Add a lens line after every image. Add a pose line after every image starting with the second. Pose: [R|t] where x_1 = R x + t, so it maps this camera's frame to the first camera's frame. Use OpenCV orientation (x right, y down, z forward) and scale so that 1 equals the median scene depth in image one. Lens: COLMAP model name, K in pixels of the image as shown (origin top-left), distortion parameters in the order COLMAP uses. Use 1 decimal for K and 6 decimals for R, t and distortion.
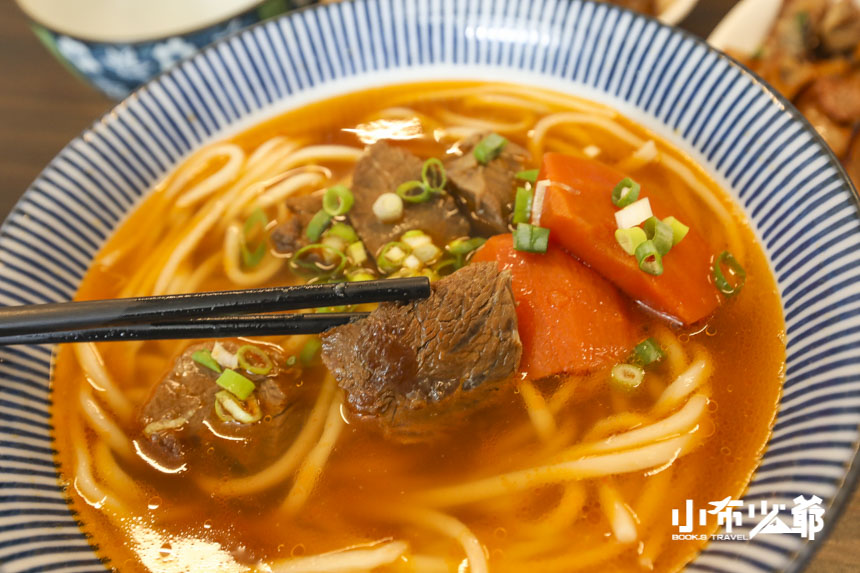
lens RADIAL K [[867.9, 0, 430.0], [0, 867.9, 286.5], [0, 0, 1]] dist [-0.017665, -0.011469]
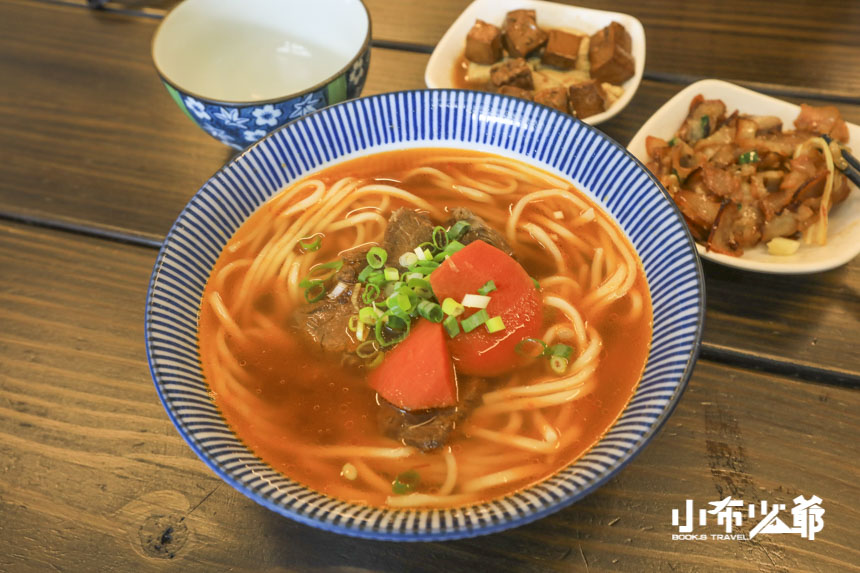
lens RADIAL K [[790.3, 0, 430.0], [0, 790.3, 286.5], [0, 0, 1]] dist [0.006120, 0.001319]
pose [[0.997317, 0.071211, 0.016980, -0.033084], [-0.071288, 0.997448, 0.003955, -0.011228], [-0.016655, -0.005155, 0.999848, -0.368237]]
